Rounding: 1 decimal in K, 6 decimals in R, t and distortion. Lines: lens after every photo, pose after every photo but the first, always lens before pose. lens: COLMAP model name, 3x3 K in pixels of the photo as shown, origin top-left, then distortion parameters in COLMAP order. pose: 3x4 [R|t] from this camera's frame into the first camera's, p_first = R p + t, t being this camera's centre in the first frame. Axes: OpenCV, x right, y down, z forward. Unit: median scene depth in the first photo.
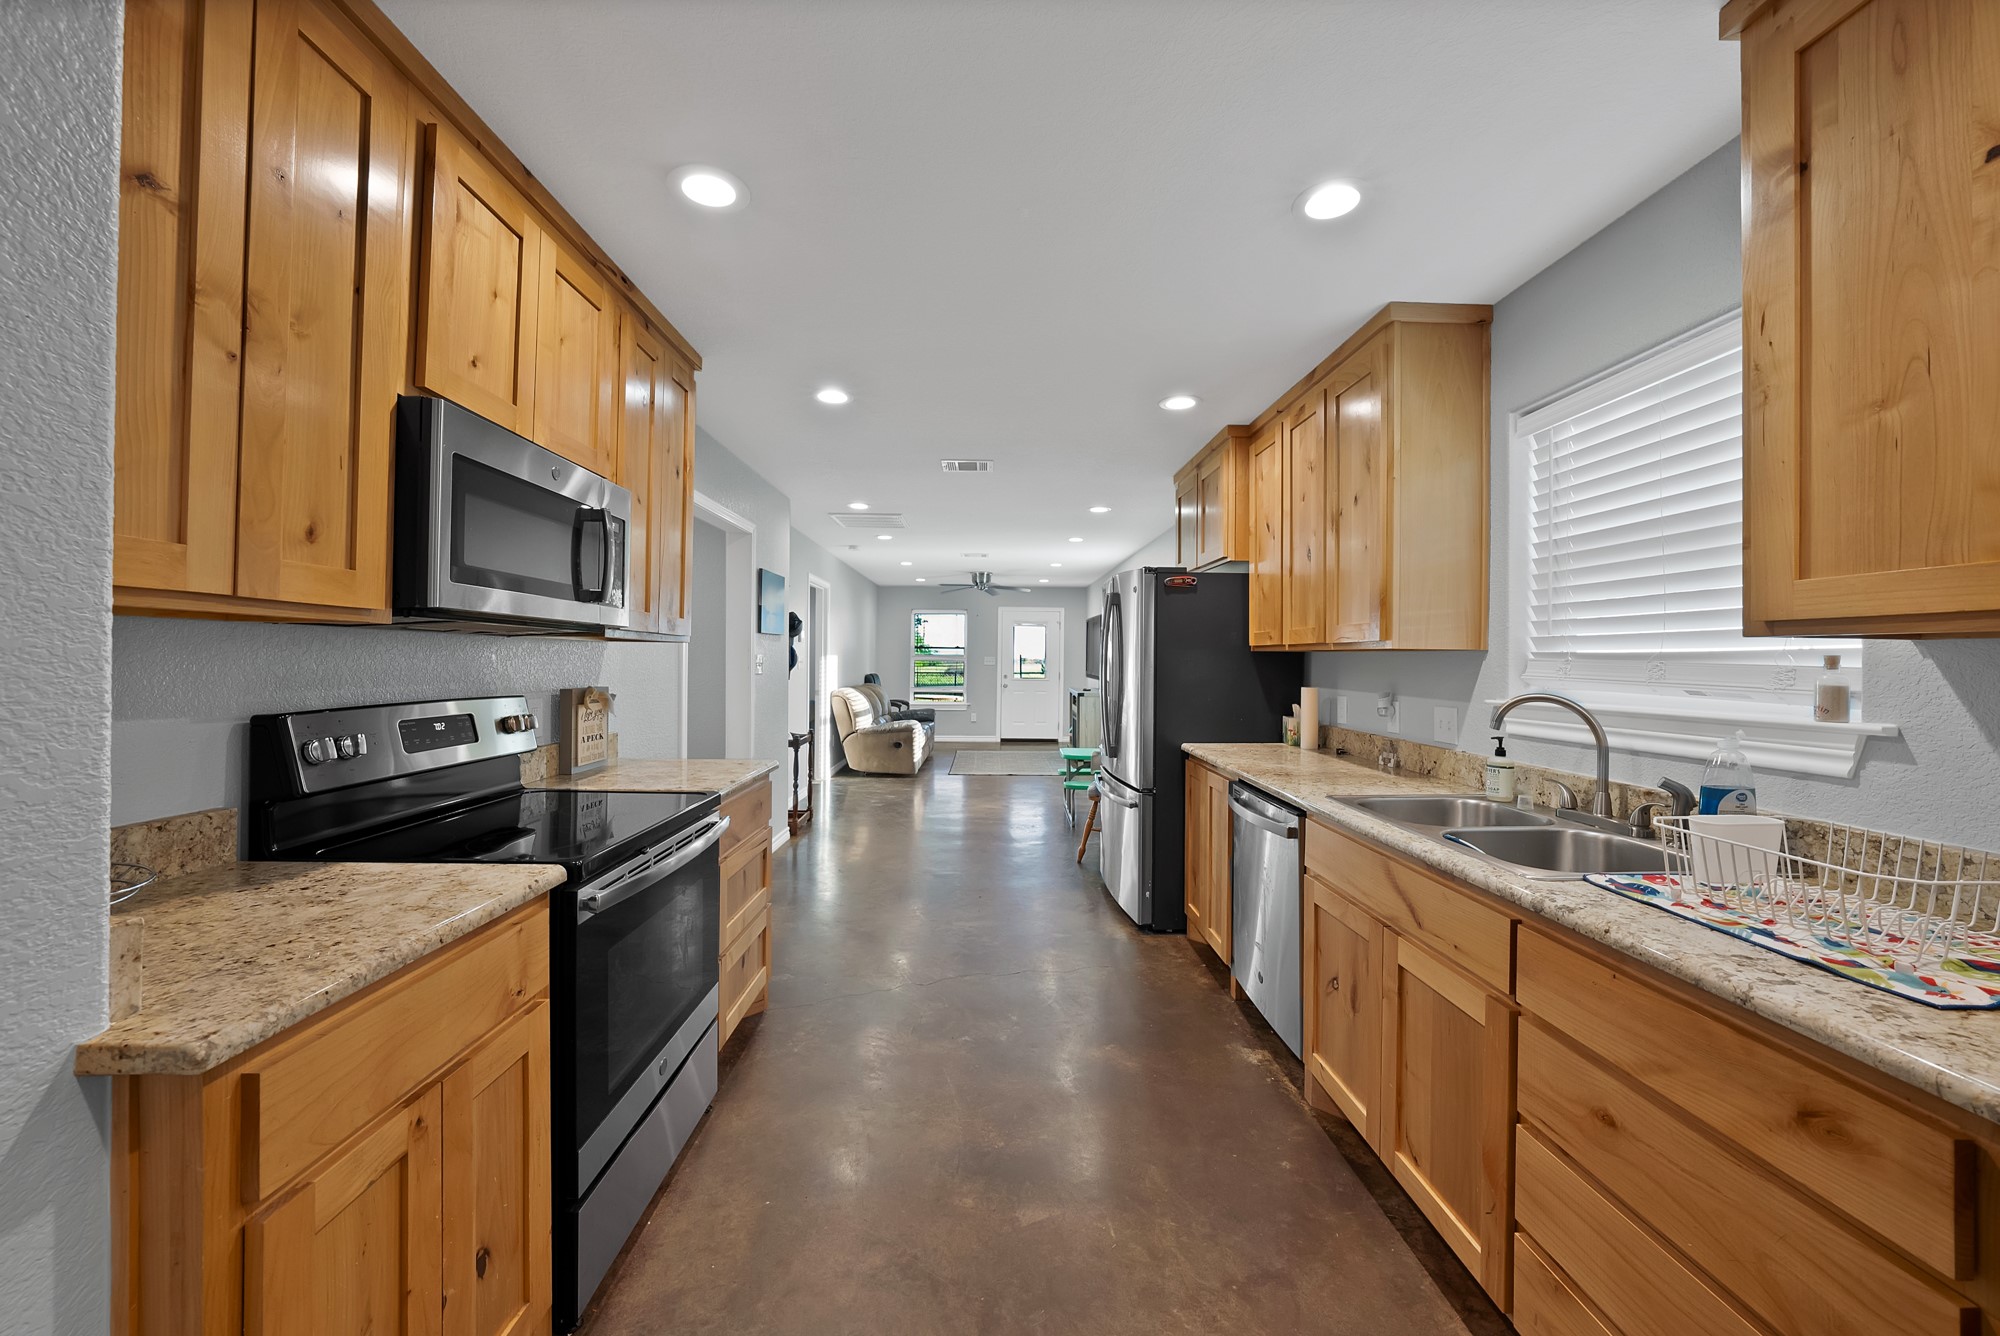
lens RADIAL K [[689.0, 0, 999.2], [0, 689.0, 660.5], [0, 0, 1]] dist [-0.000125, 0.000001]
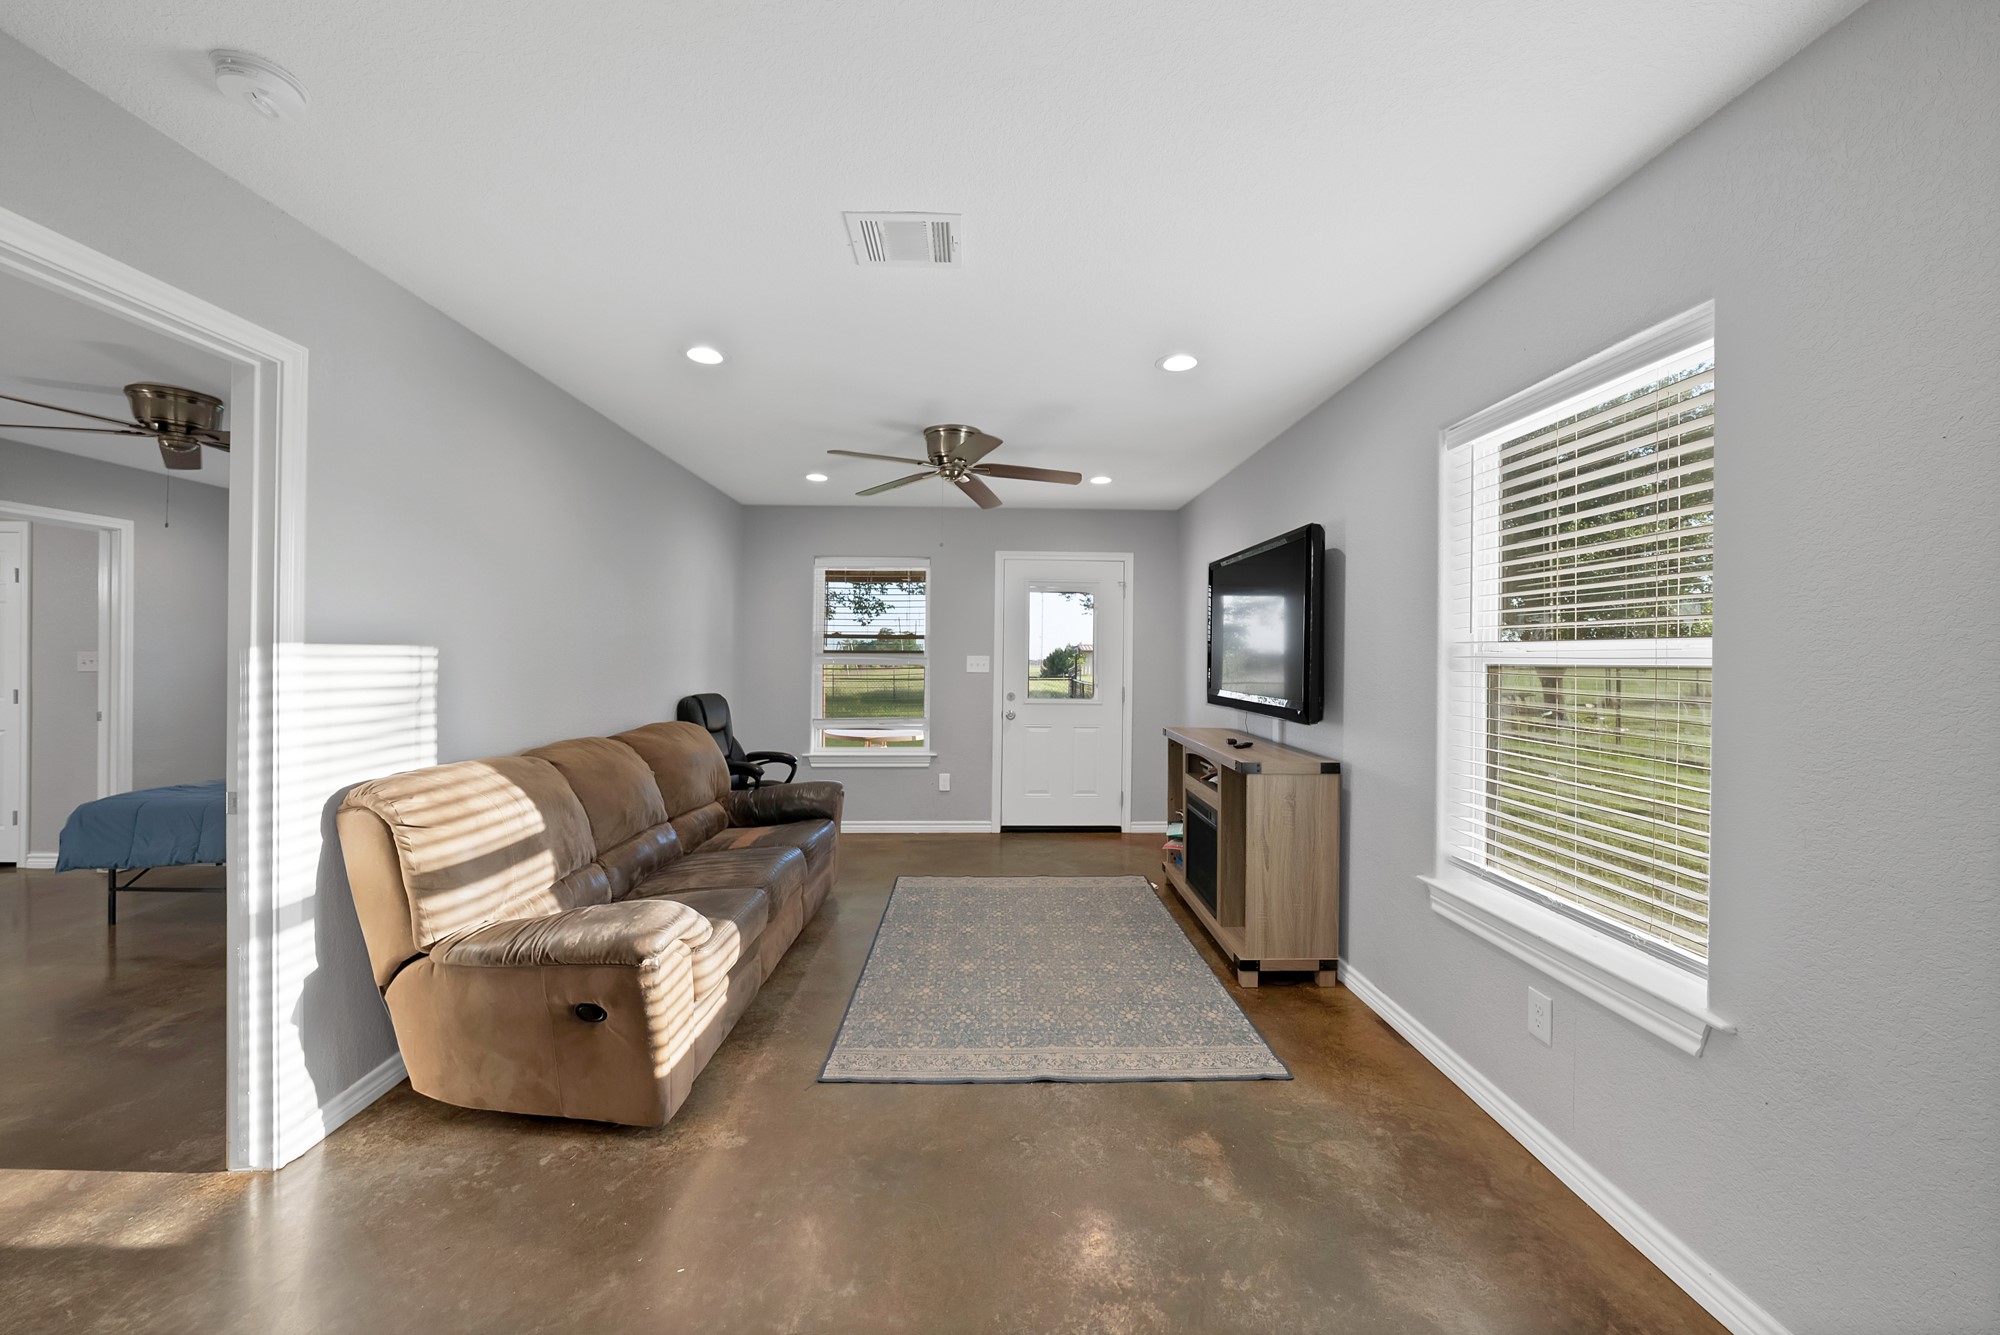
lens RADIAL K [[689.0, 0, 1000.2], [0, 689.0, 666.6], [0, 0, 1]] dist [-0.000125, 0.000001]
pose [[0.999943, 0.000012, 0.010715, -0.004881], [-0.000088, 0.999975, 0.007128, -0.000953], [-0.010715, -0.007129, 0.999917, 0.705364]]
